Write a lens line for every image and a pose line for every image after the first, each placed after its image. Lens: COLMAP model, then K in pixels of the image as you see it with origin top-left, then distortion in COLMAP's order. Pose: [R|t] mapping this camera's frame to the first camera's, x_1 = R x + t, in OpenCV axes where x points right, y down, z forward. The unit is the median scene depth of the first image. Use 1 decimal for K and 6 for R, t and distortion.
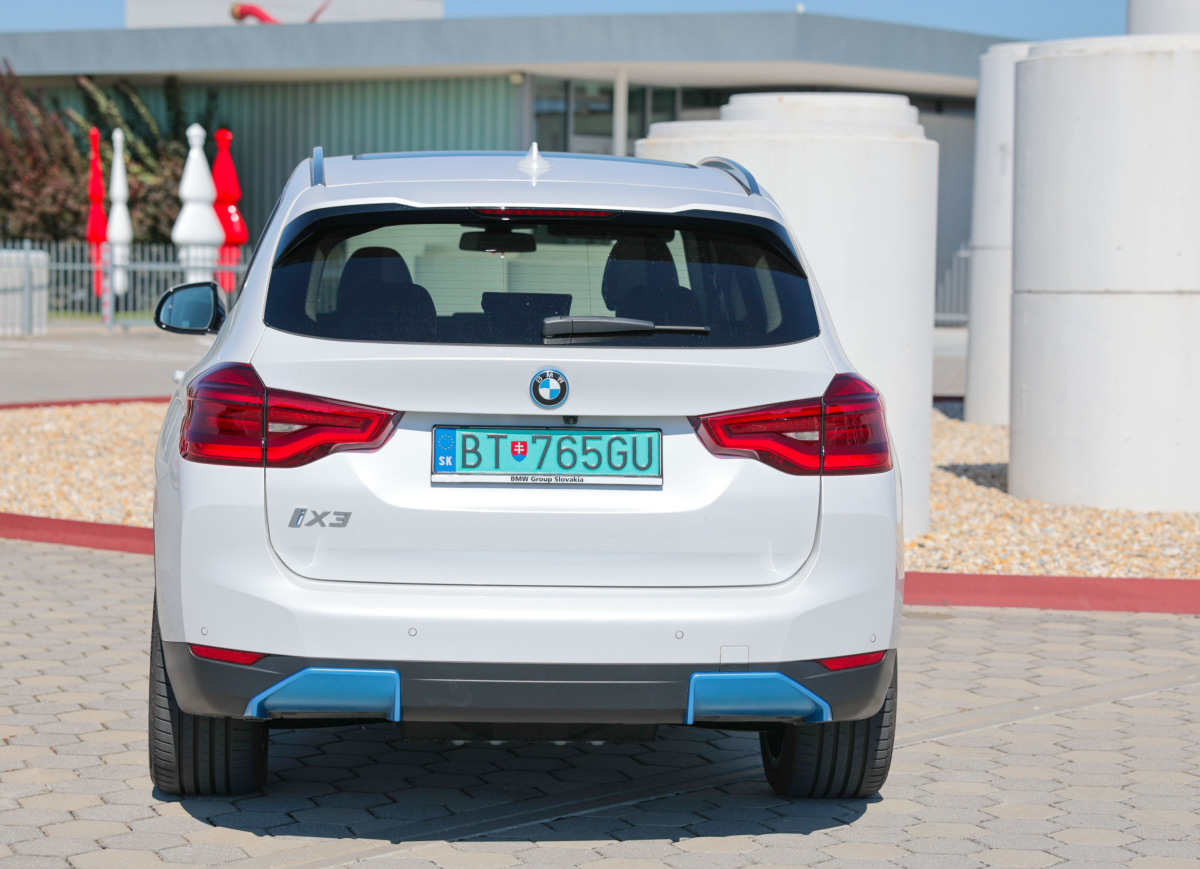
lens RADIAL K [[2843.1, 0, 588.3], [0, 2843.1, 465.8], [0, 0, 1]] dist [0.242055, 0.000000]
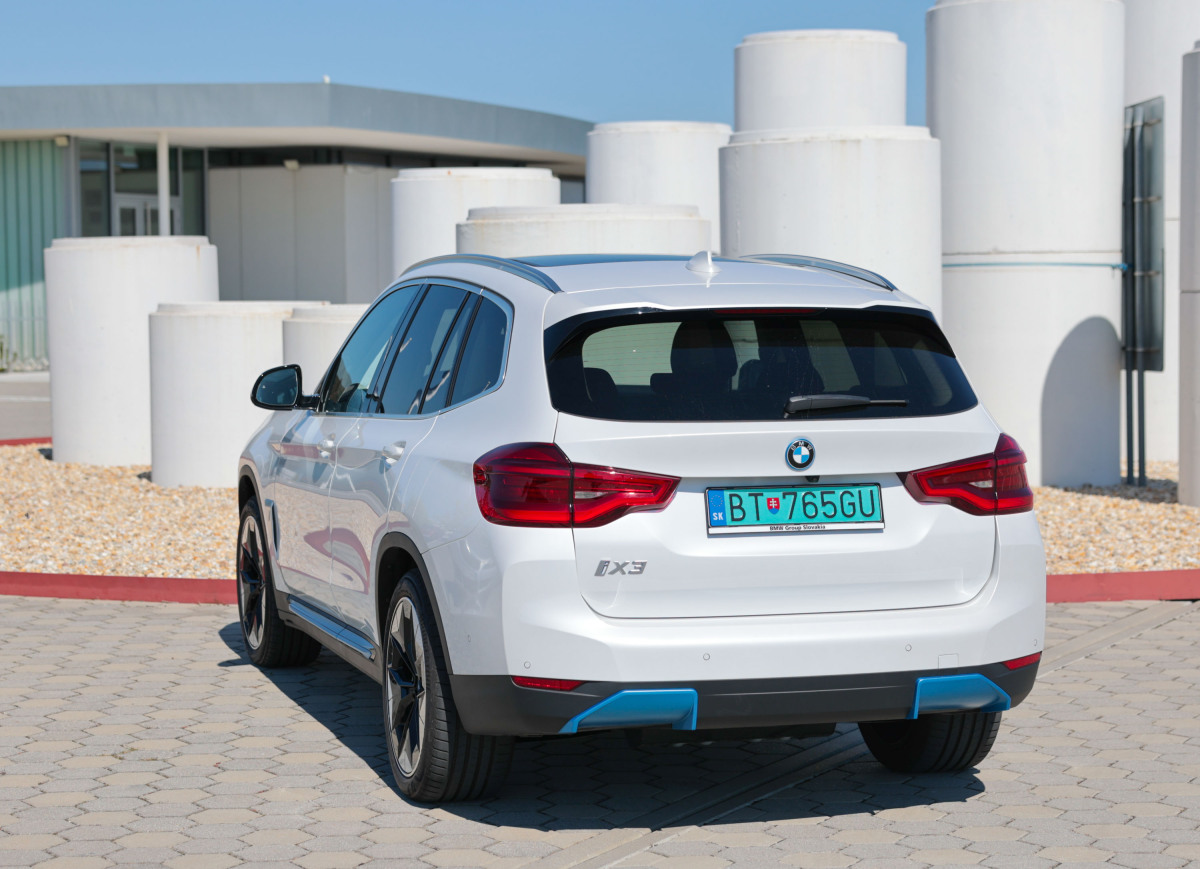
lens RADIAL K [[2565.7, 0, 605.2], [0, 2565.7, 446.8], [0, 0, 1]] dist [0.197314, 0.000000]
pose [[0.974352, -0.037061, 0.221958, -0.342101], [0.039661, 0.999187, -0.007263, -0.025519], [-0.221508, 0.015879, 0.975029, -0.073759]]
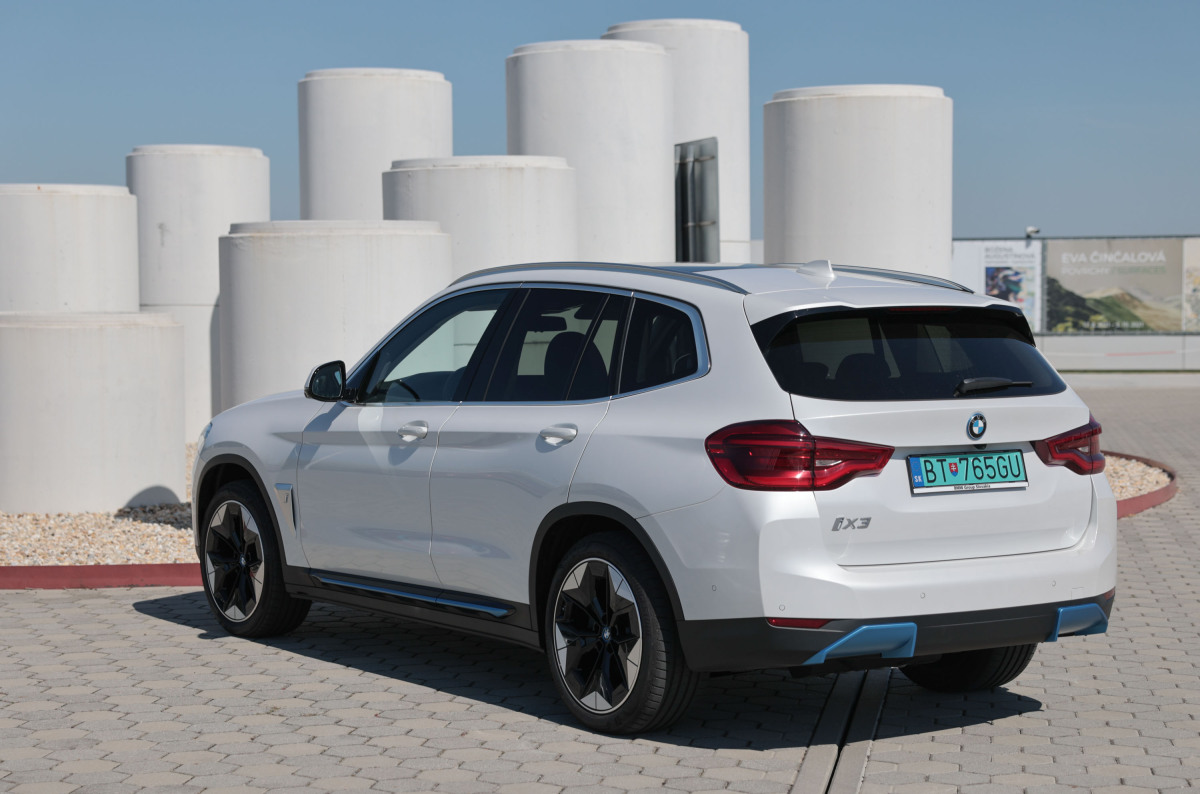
lens RADIAL K [[2350.3, 0, 600.0], [0, 2350.3, 405.7], [0, 0, 1]] dist [0.198545, 0.000000]
pose [[0.858583, -0.045280, 0.510671, -0.816250], [0.058479, 0.998240, -0.009809, -0.037254], [-0.509328, 0.038285, 0.859721, 0.024375]]
